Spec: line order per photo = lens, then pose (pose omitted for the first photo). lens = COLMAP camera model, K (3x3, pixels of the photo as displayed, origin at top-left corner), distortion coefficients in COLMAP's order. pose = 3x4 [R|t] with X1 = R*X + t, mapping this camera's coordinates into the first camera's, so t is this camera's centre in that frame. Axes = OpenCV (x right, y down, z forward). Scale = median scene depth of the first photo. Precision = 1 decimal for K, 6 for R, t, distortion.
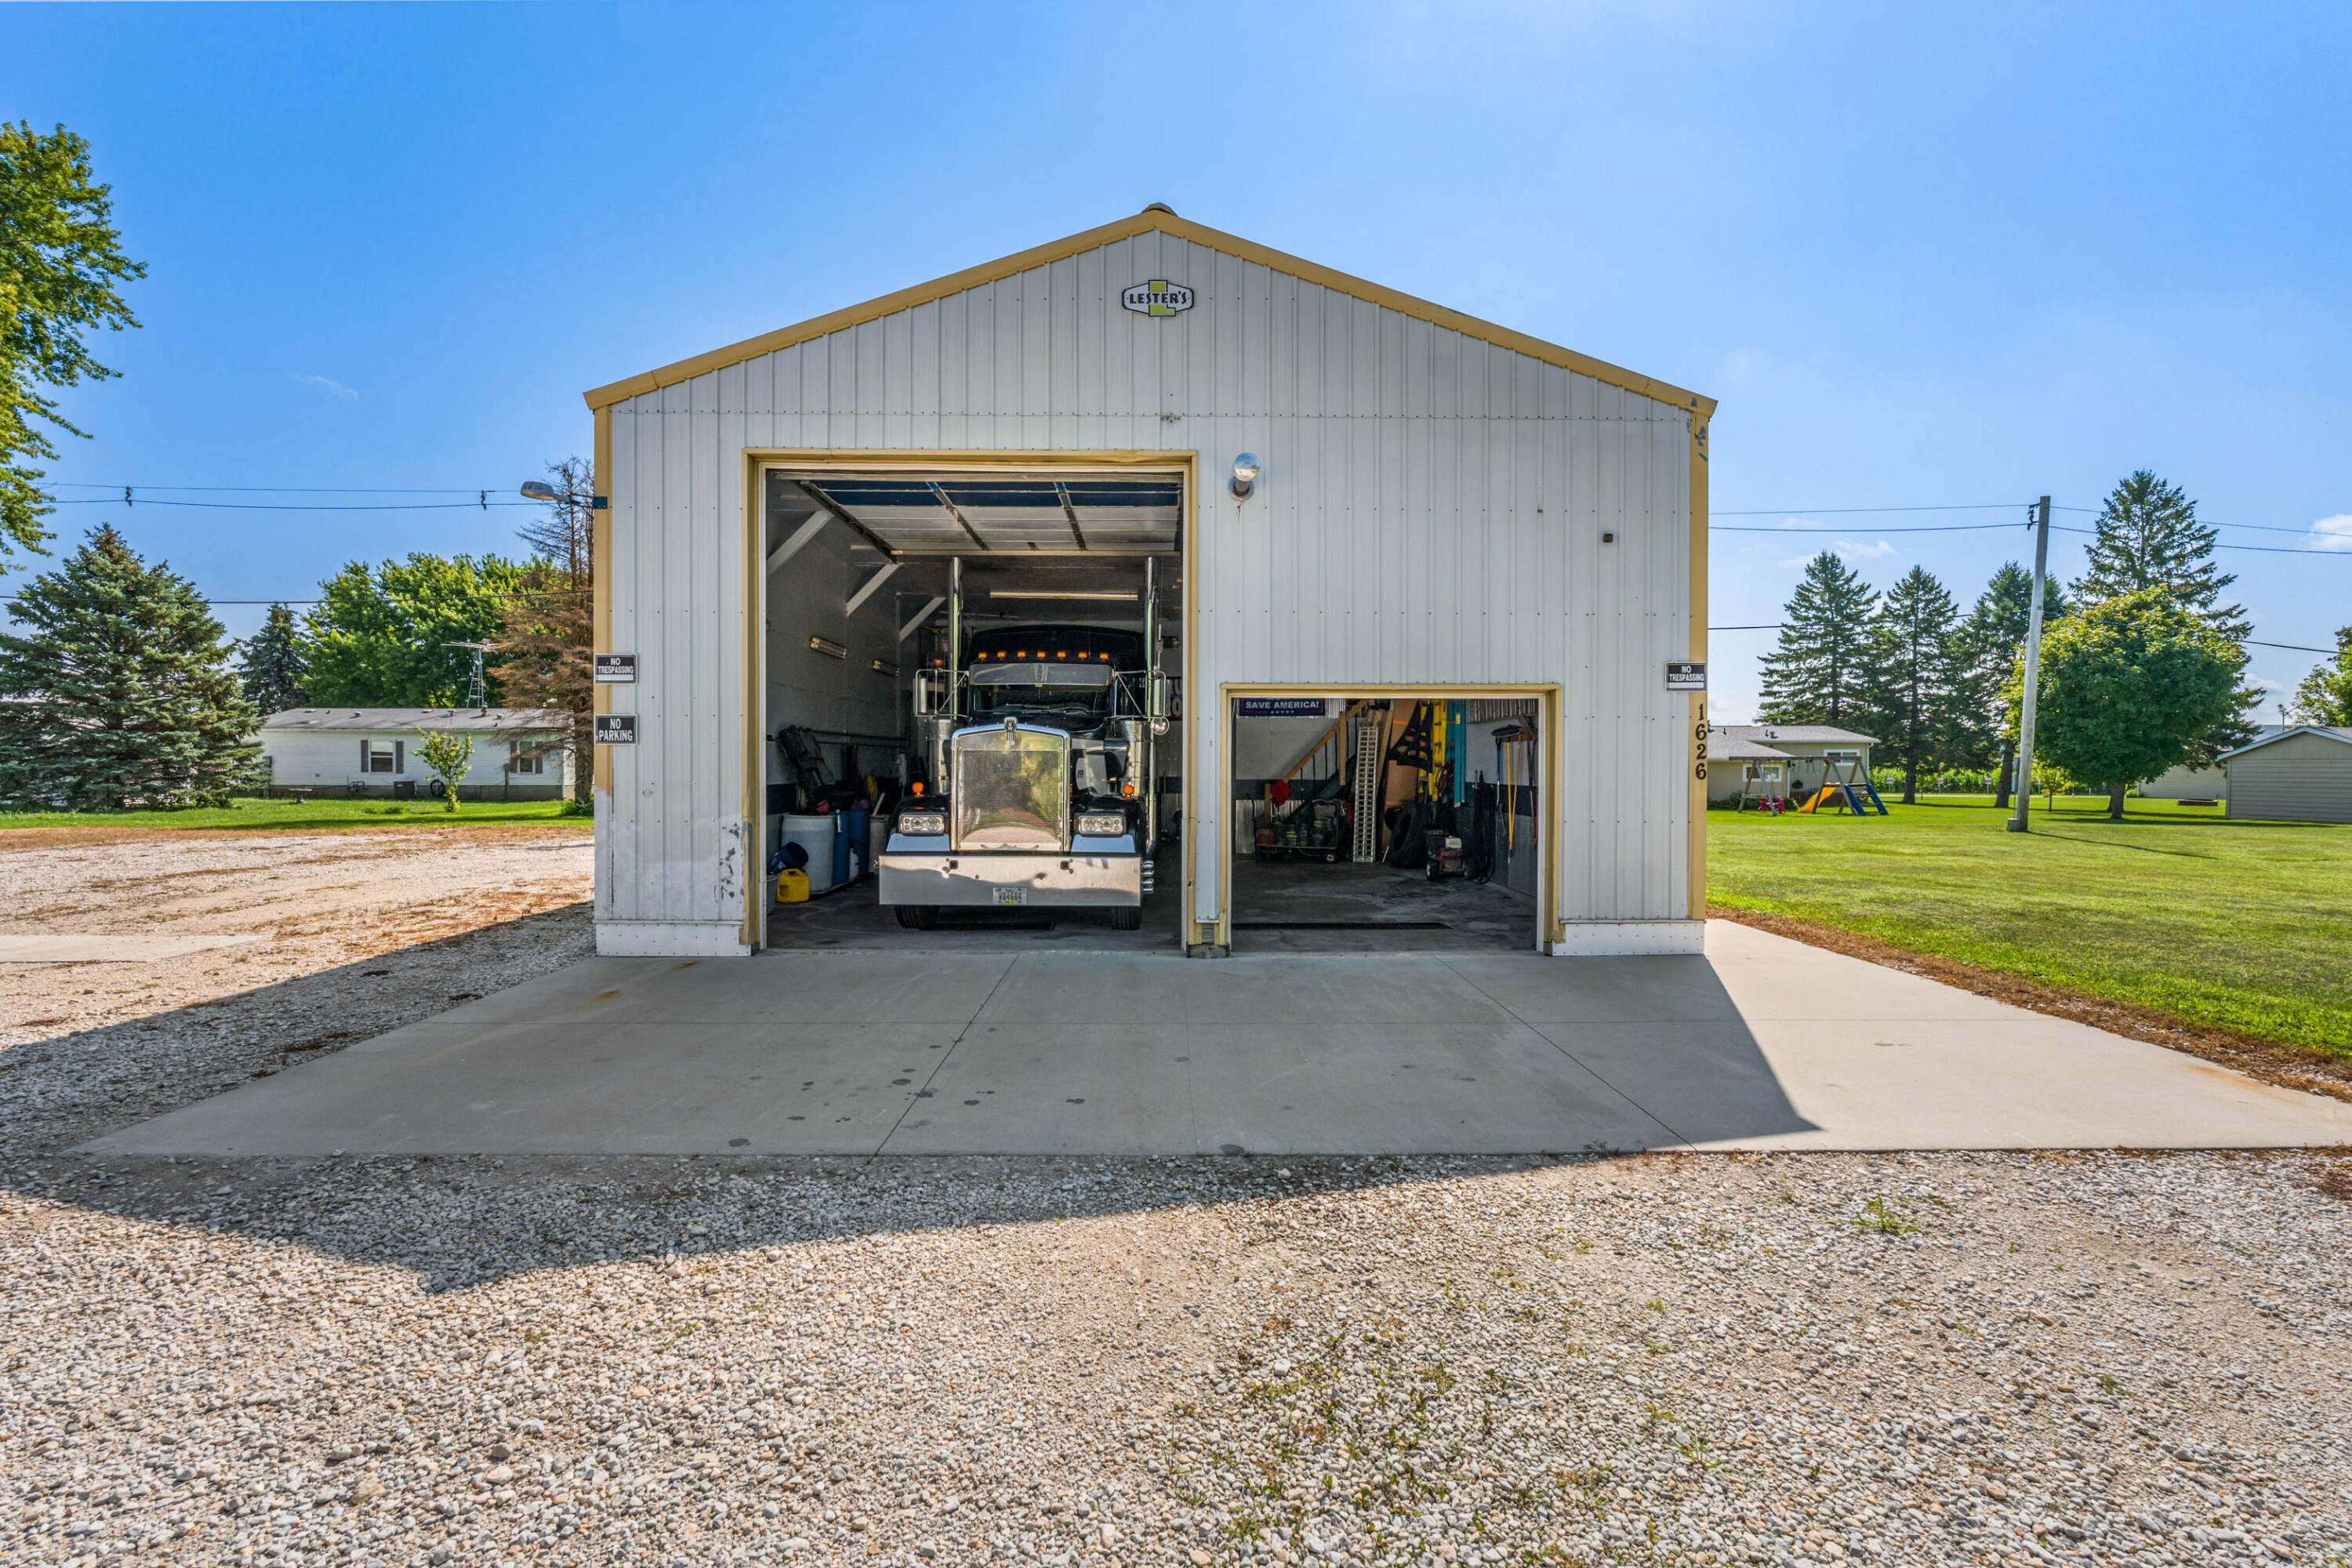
lens RADIAL K [[1029.6, 0, 1167.2], [0, 1029.6, 778.8], [0, 0, 1]] dist [-0.002655, -0.000190]
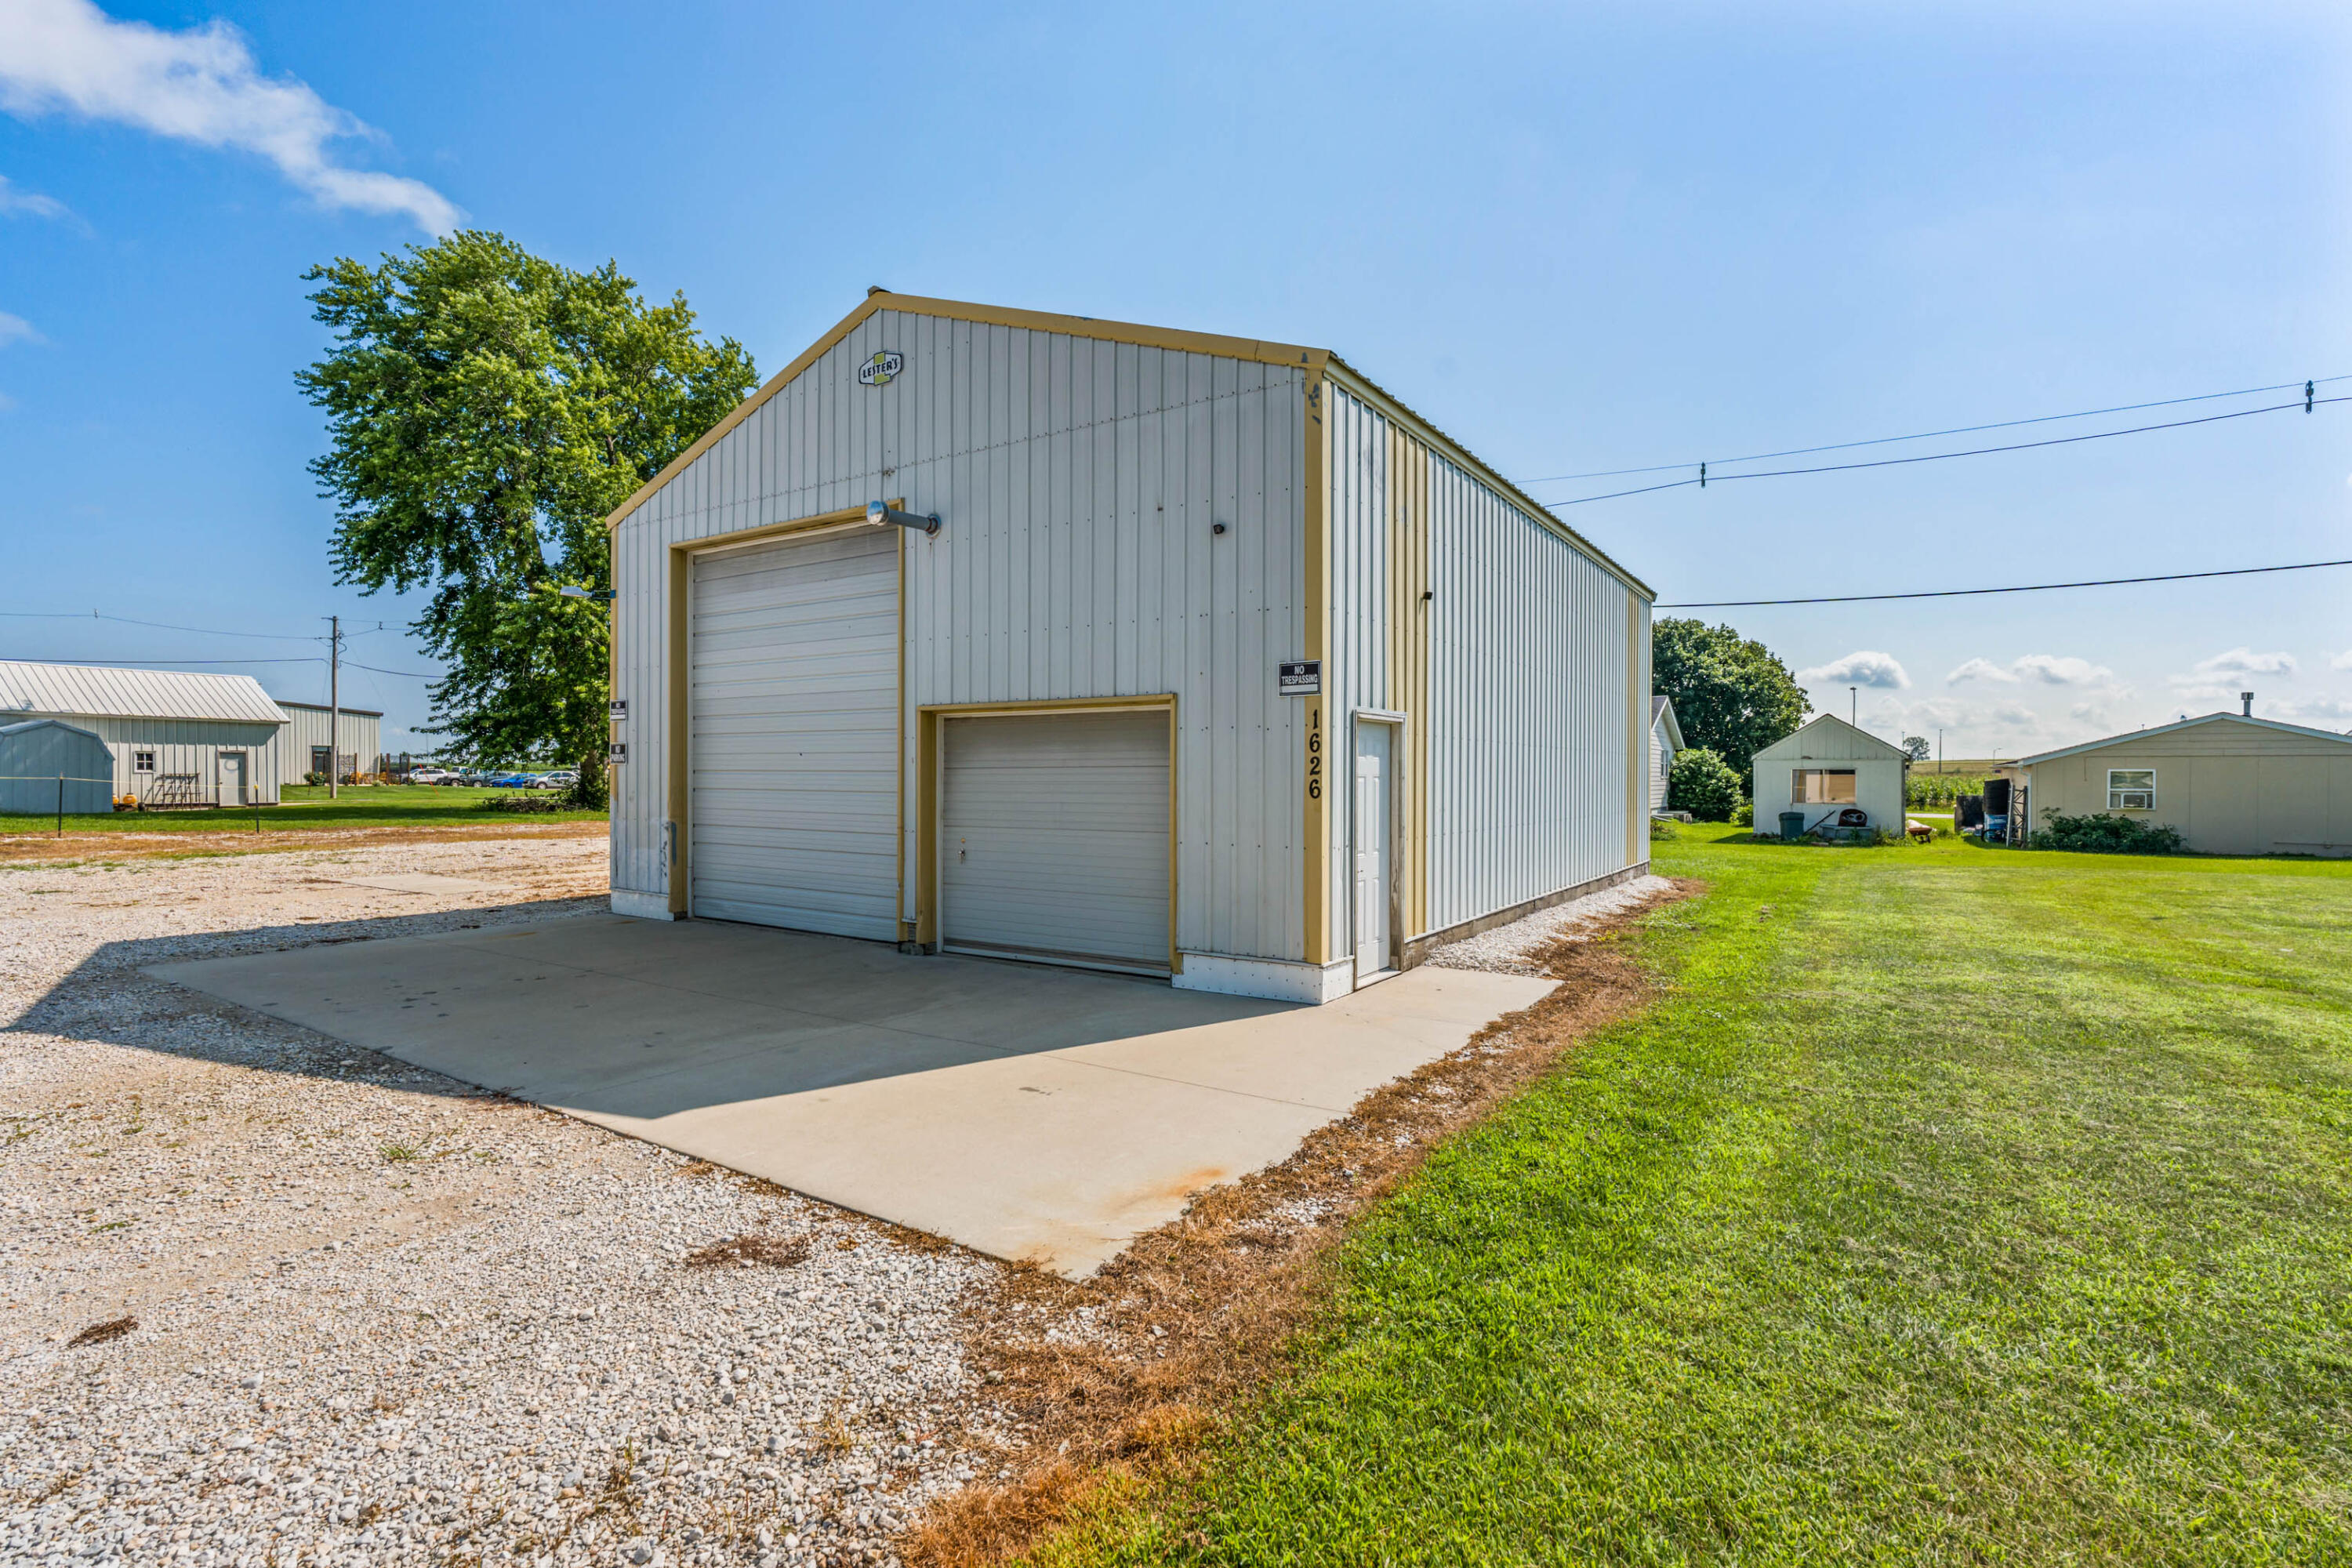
lens RADIAL K [[1100.4, 0, 1176.0], [0, 1100.4, 784.0], [0, 0, 1]] dist [-0.000898, 0.000249]
pose [[0.825007, 0.005424, -0.565097, 0.247442], [-0.010093, 0.999936, -0.005138, -0.001463], [0.565033, 0.009943, 0.825009, 0.048868]]
